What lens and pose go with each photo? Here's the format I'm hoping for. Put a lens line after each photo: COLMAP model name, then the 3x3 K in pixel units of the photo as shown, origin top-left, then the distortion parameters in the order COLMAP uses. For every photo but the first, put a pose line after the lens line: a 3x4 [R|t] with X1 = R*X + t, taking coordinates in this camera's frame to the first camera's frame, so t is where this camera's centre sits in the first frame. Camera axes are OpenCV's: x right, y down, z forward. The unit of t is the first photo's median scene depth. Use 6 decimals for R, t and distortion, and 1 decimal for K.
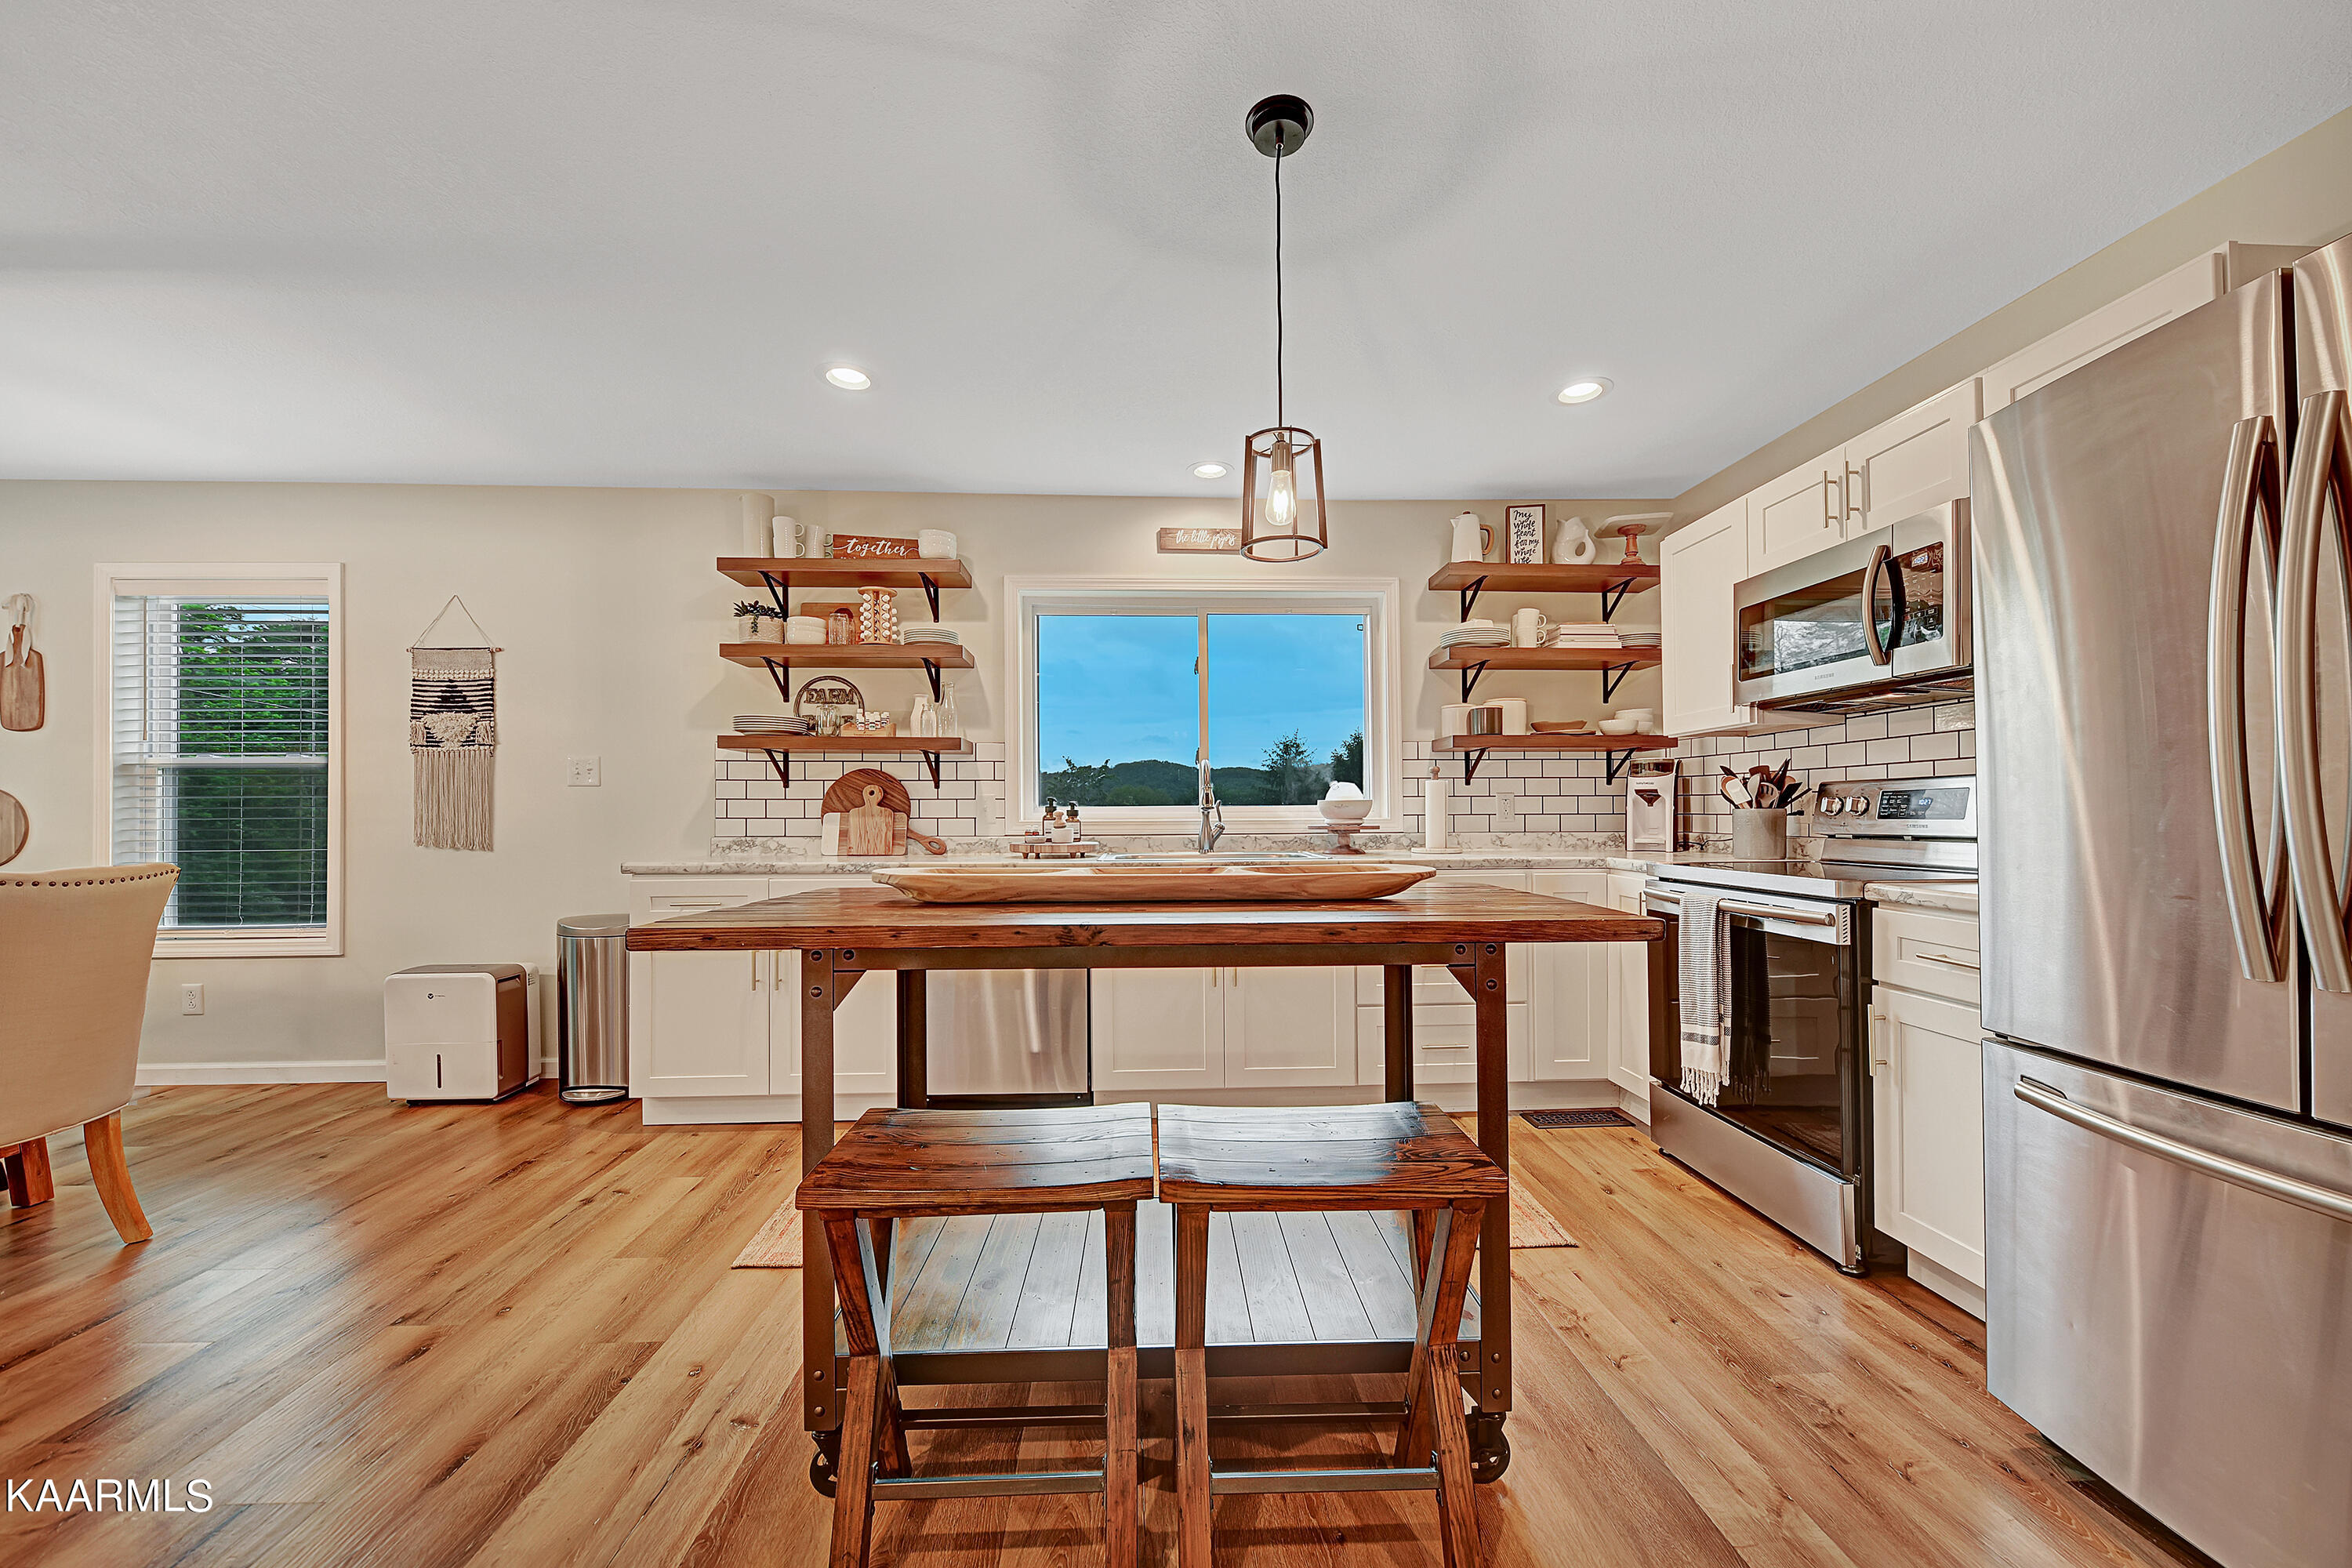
lens RADIAL K [[823.2, 0, 1181.8], [0, 823.2, 823.2], [0, 0, 1]] dist [0.001798, 0.000037]
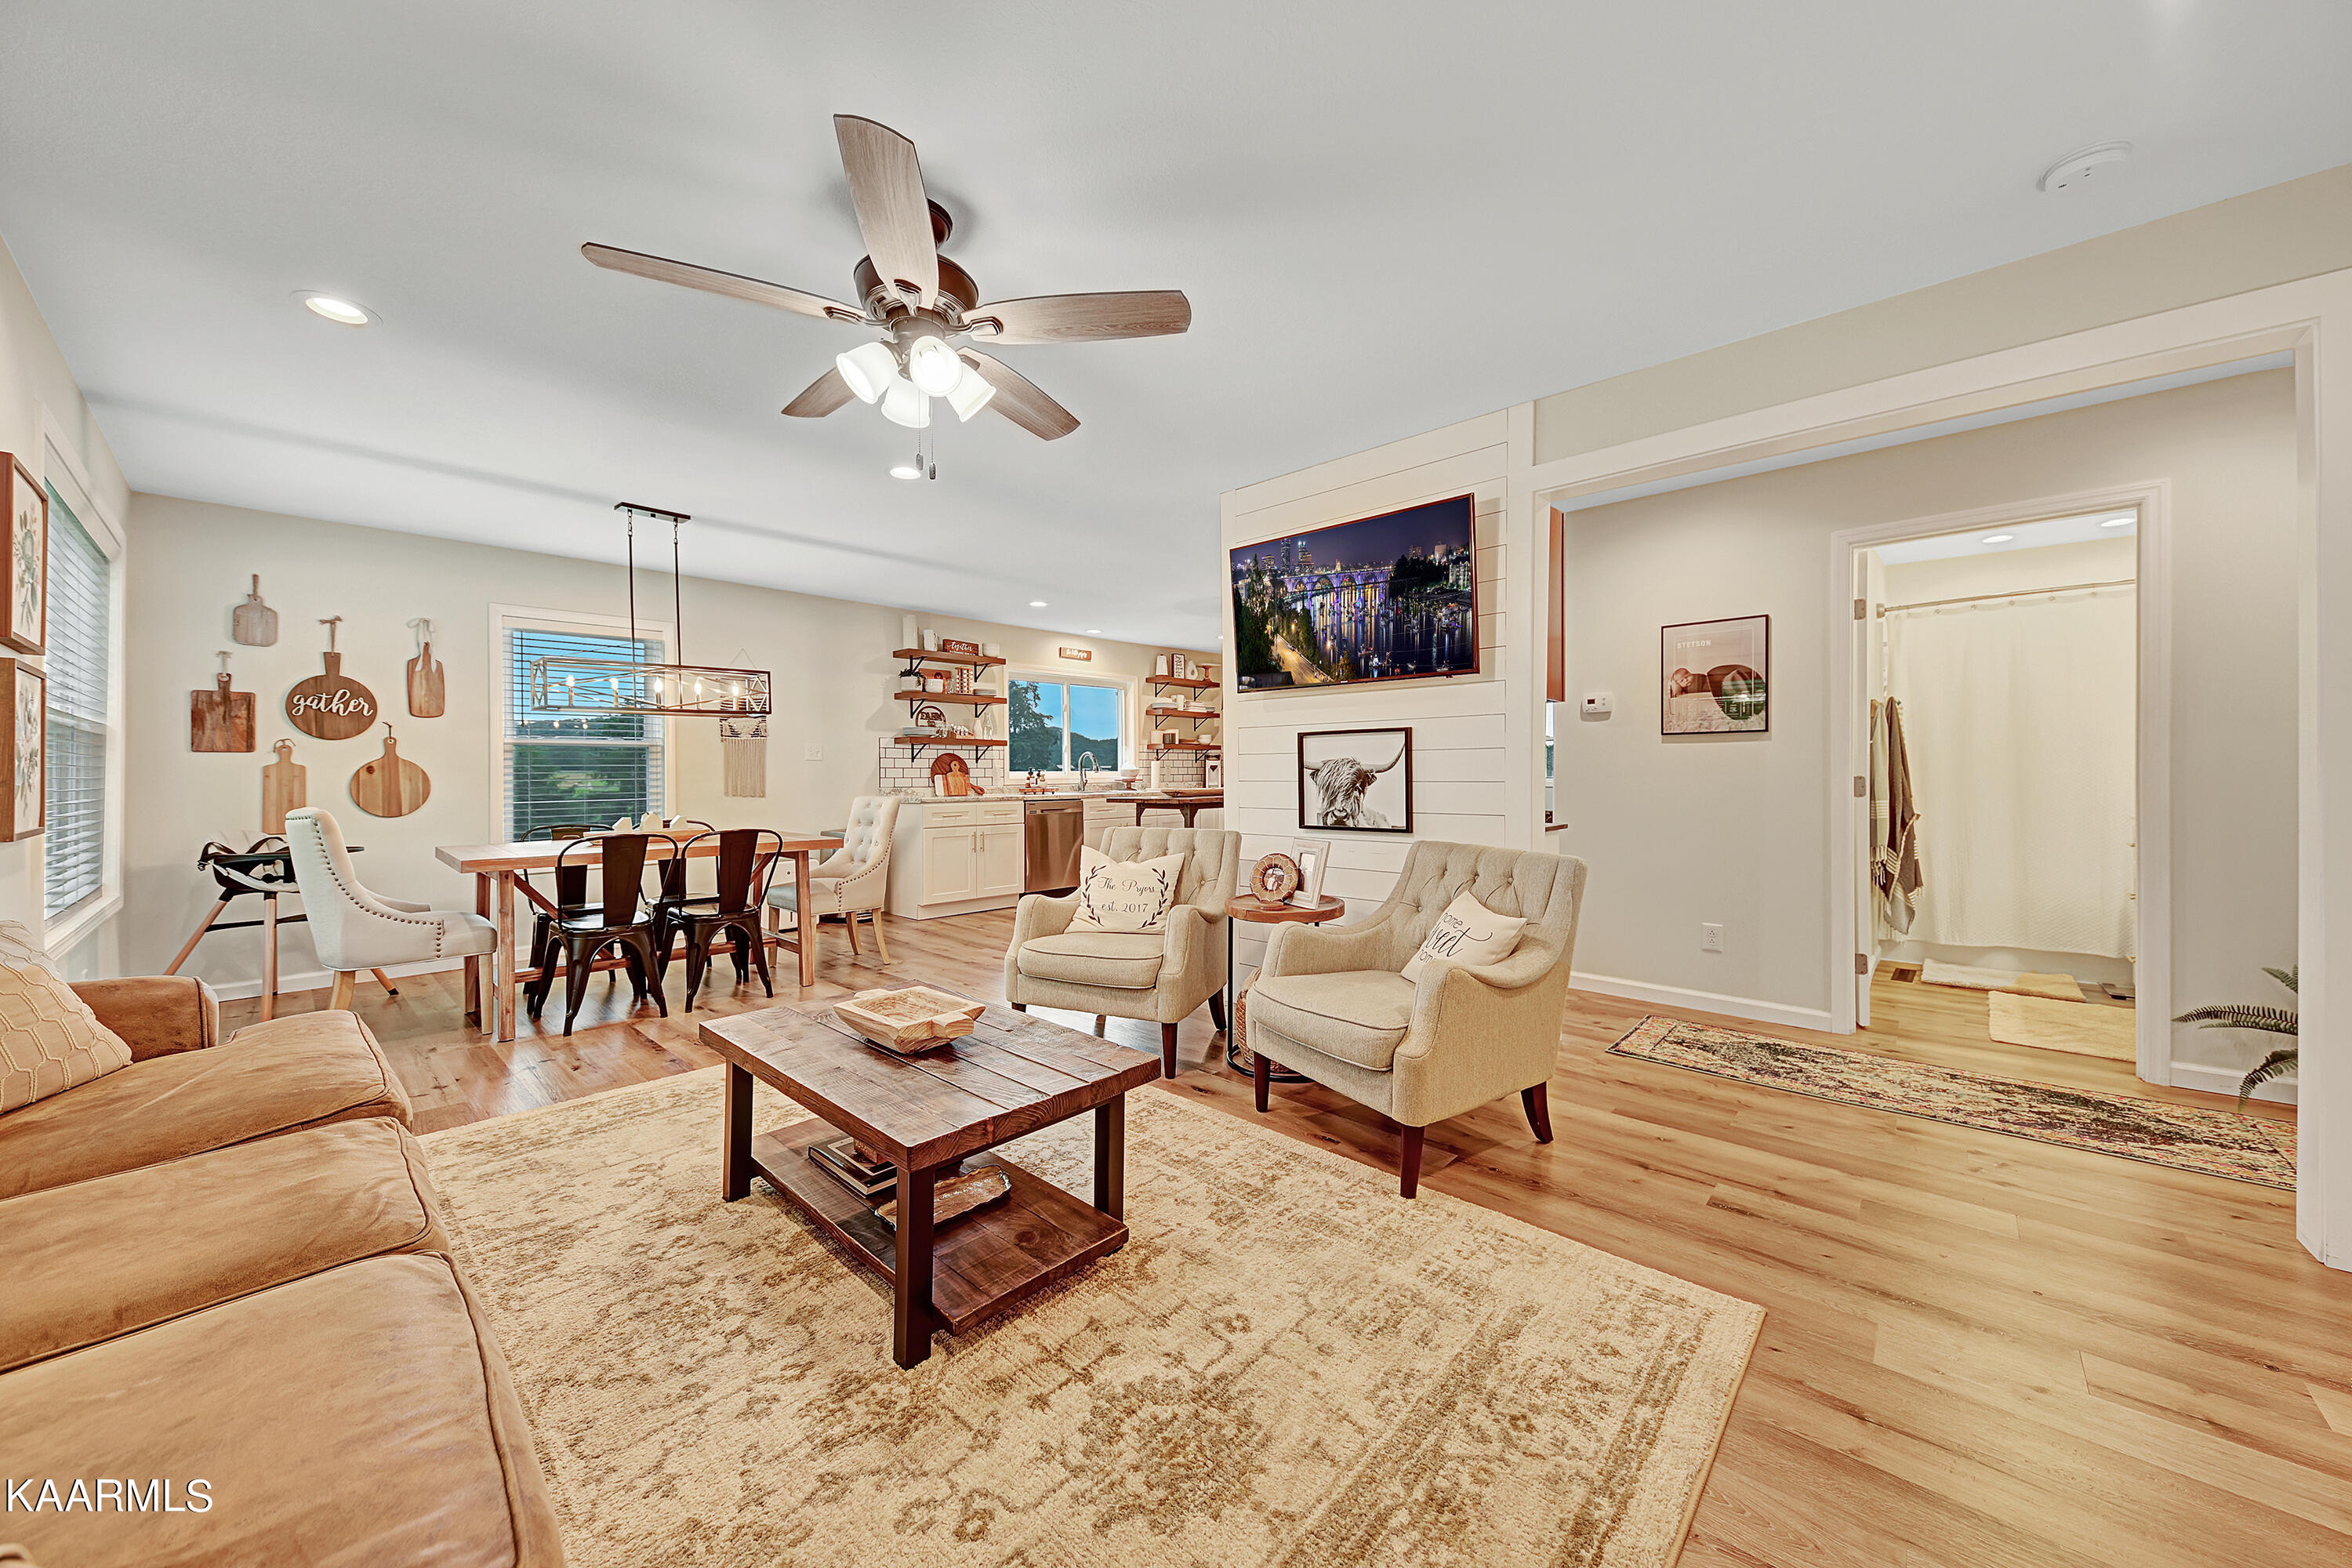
lens RADIAL K [[834.1, 0, 1176.0], [0, 834.1, 784.0], [0, 0, 1]] dist [0.006913, 0.000045]
pose [[0.713499, -0.010851, 0.700572, -1.433107], [0.008304, 0.999941, 0.007030, 0.000349], [-0.700607, 0.000802, 0.713547, -0.863537]]
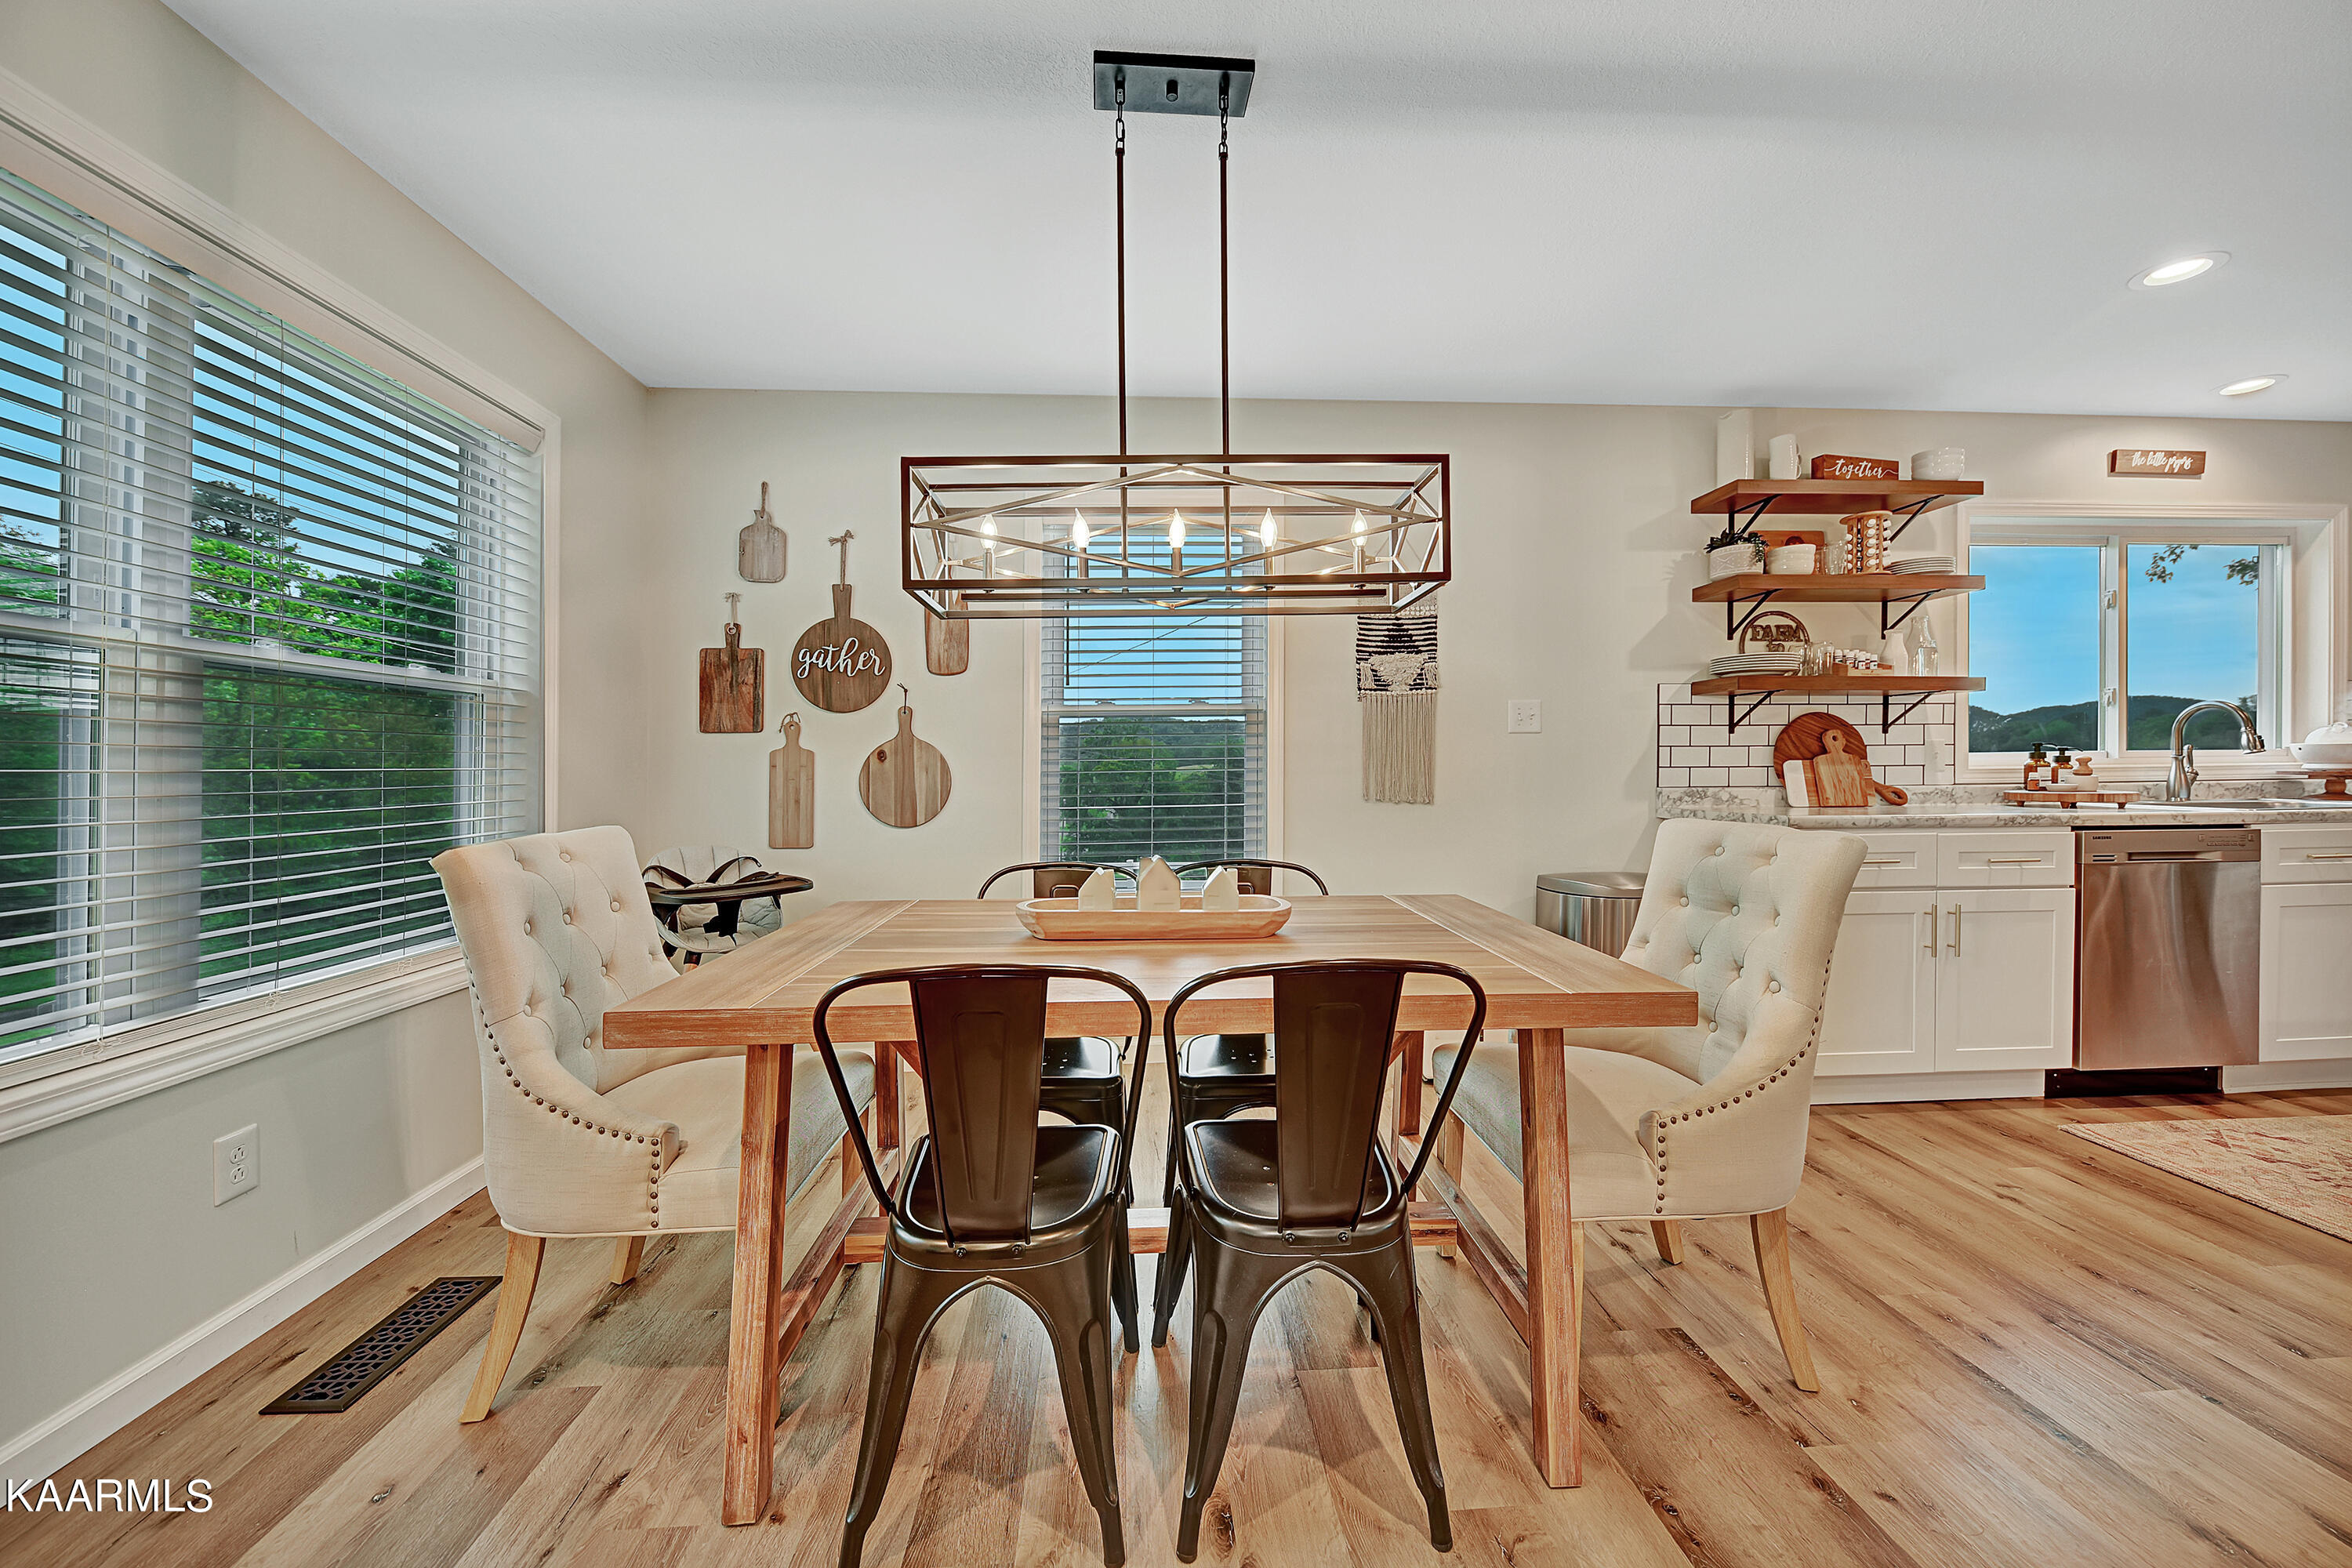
lens RADIAL K [[834.1, 0, 1176.0], [0, 834.1, 784.0], [0, 0, 1]] dist [0.006913, 0.000045]
pose [[0.999856, -0.007078, 0.015396, -1.117750], [0.006860, 0.999875, 0.014217, -0.004577], [-0.015495, -0.014109, 0.999780, 0.078872]]
